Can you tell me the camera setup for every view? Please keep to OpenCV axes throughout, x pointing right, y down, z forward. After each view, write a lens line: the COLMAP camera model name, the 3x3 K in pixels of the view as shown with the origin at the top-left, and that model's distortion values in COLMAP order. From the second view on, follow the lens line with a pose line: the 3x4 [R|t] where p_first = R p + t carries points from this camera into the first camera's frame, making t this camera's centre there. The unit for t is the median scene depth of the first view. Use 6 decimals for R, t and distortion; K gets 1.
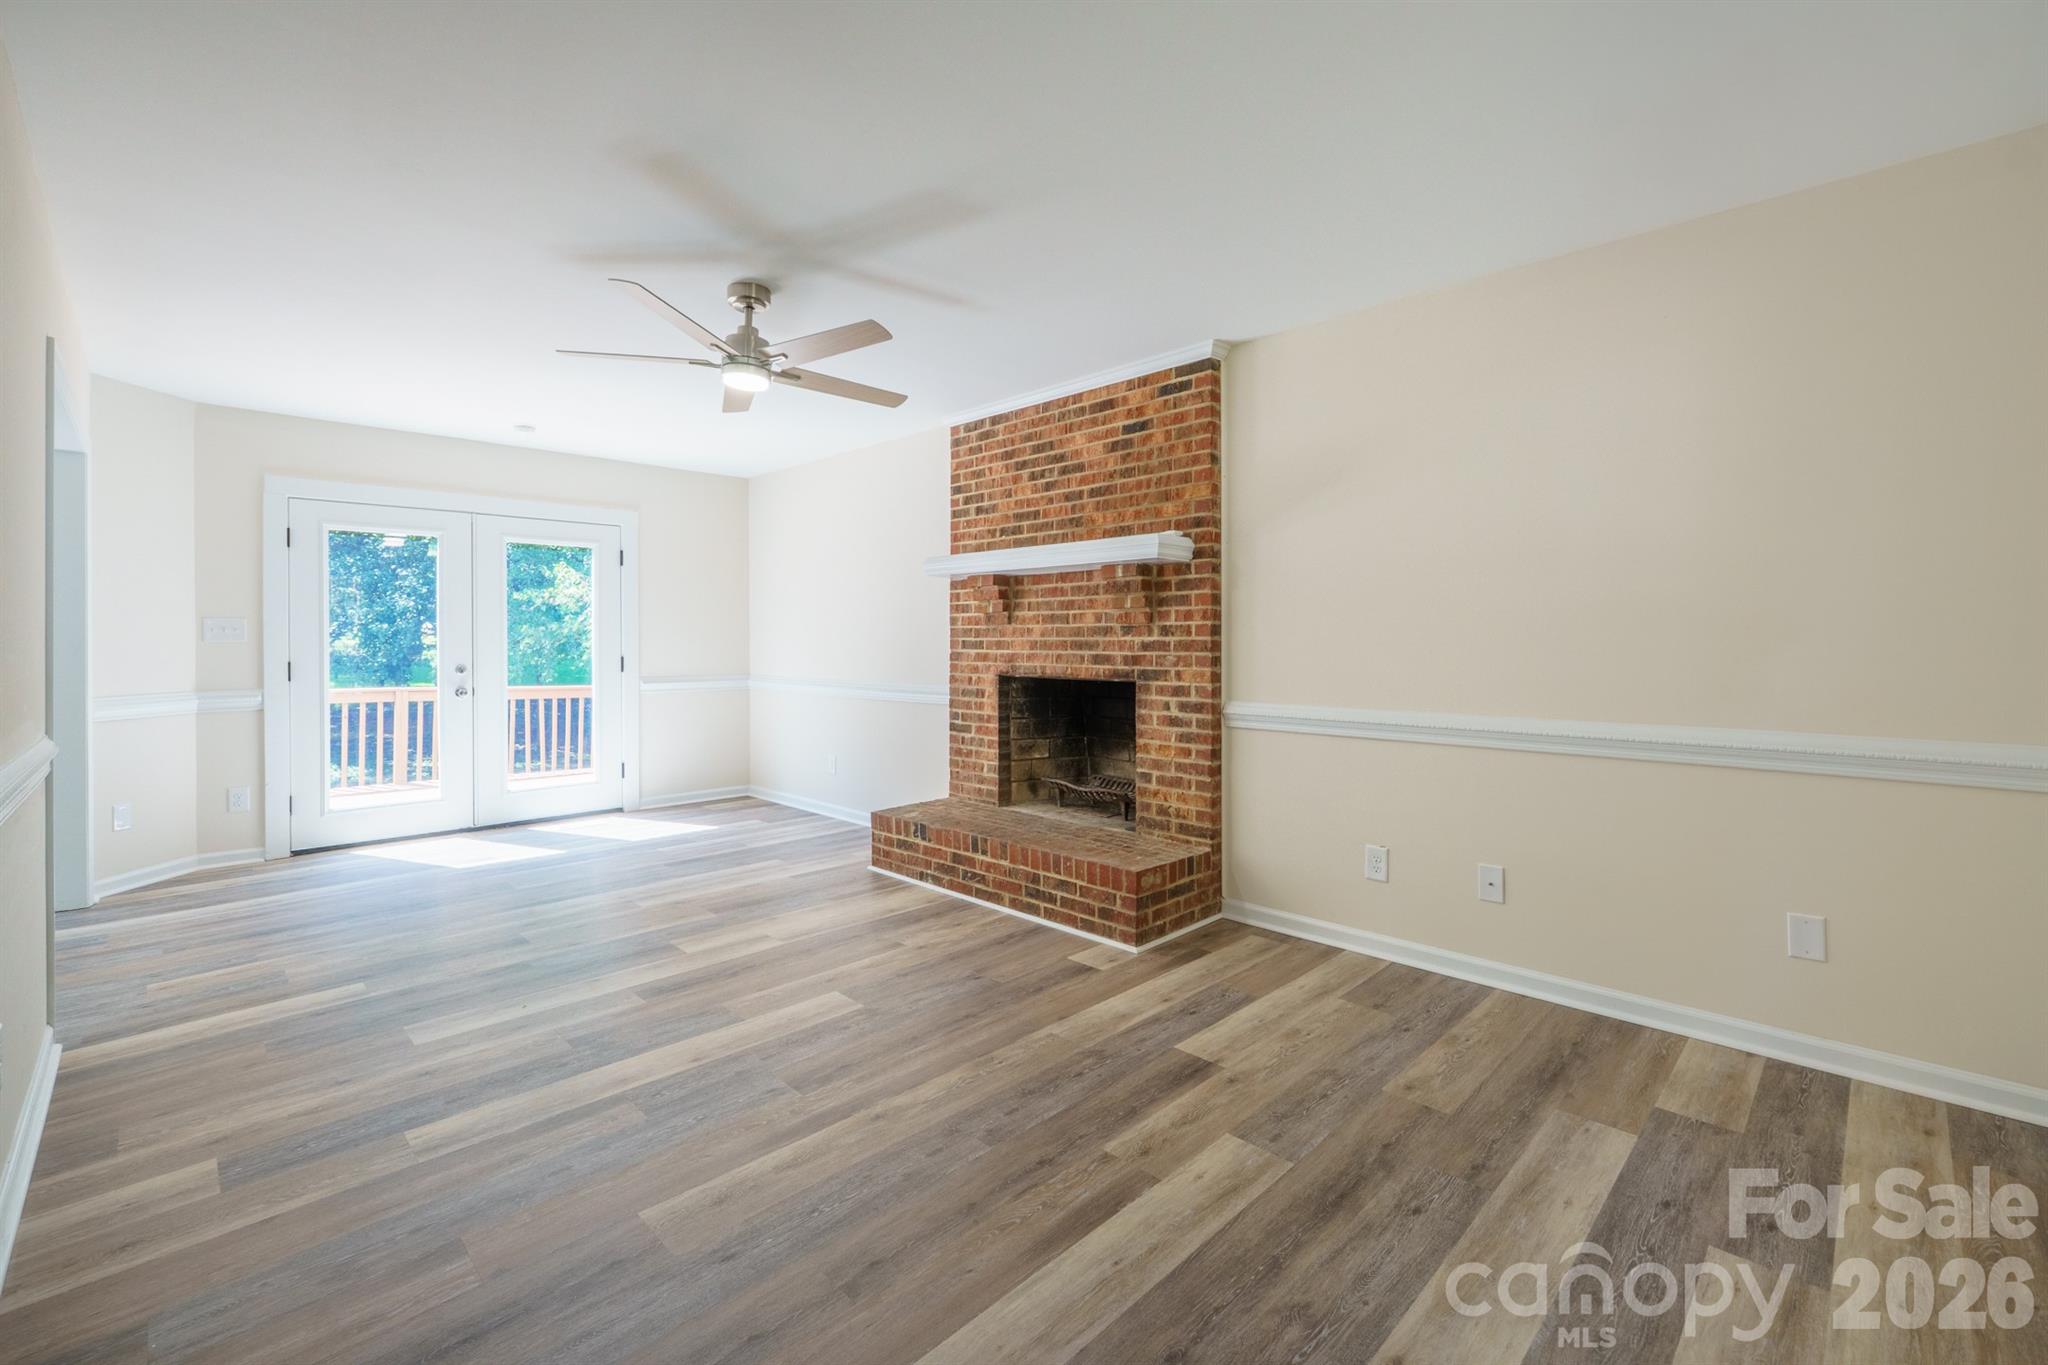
lens RADIAL K [[867.5, 0, 1008.8], [0, 867.5, 672.5], [0, 0, 1]] dist [-0.005965, -0.000791]
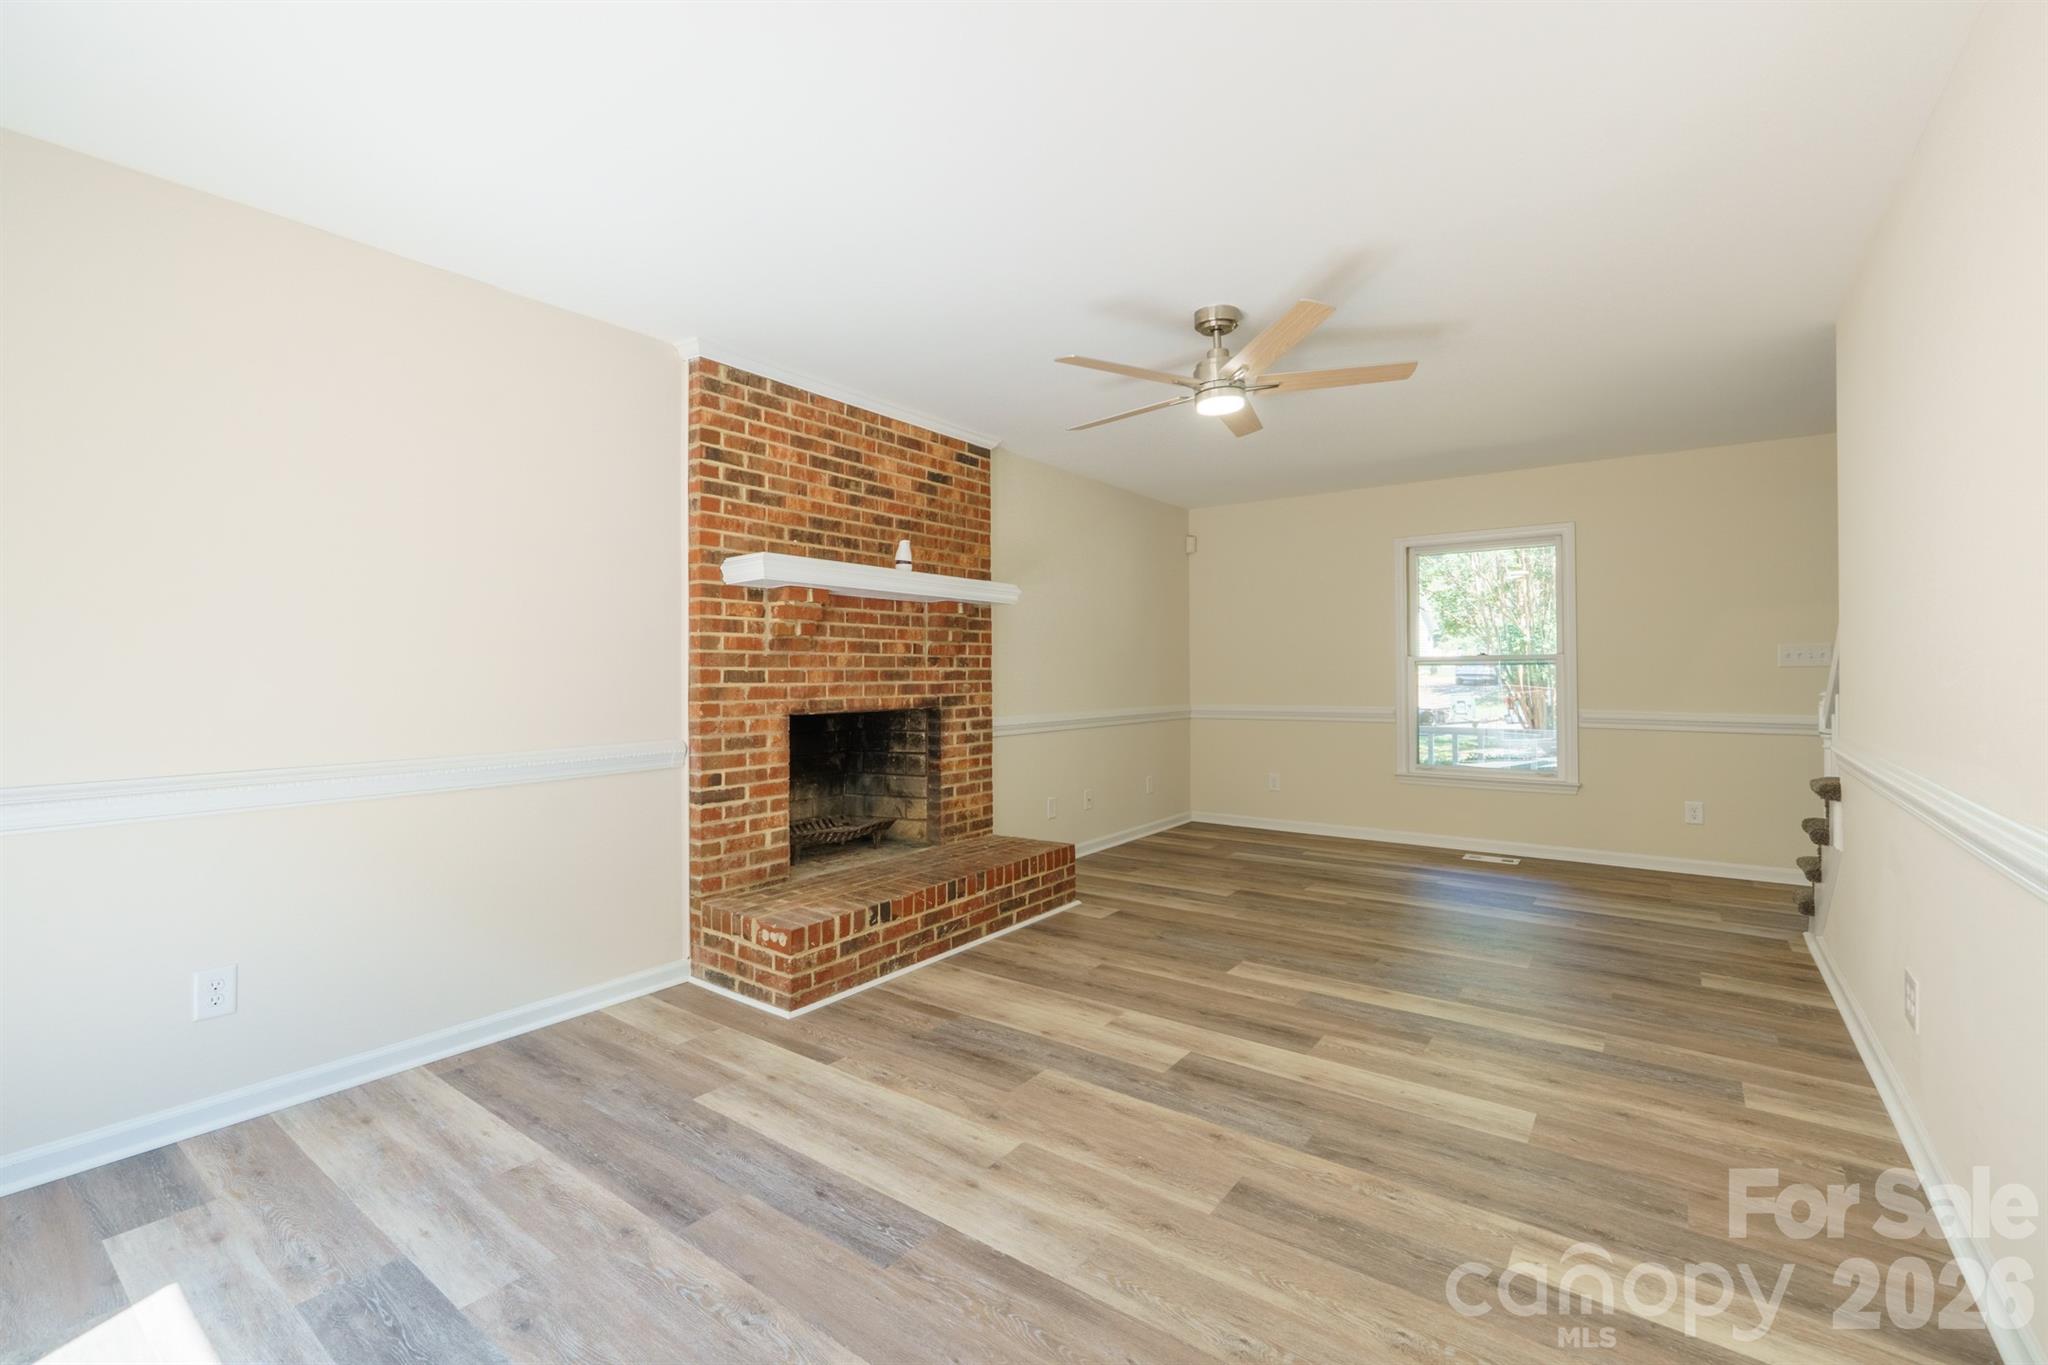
lens RADIAL K [[867.5, 0, 1033.4], [0, 867.5, 689.1], [0, 0, 1]] dist [-0.005965, -0.000791]
pose [[-0.154735, -0.013407, 0.987865, -1.019736], [0.046143, 0.998719, 0.020782, -0.032247], [-0.986878, 0.048799, -0.153918, 1.118514]]
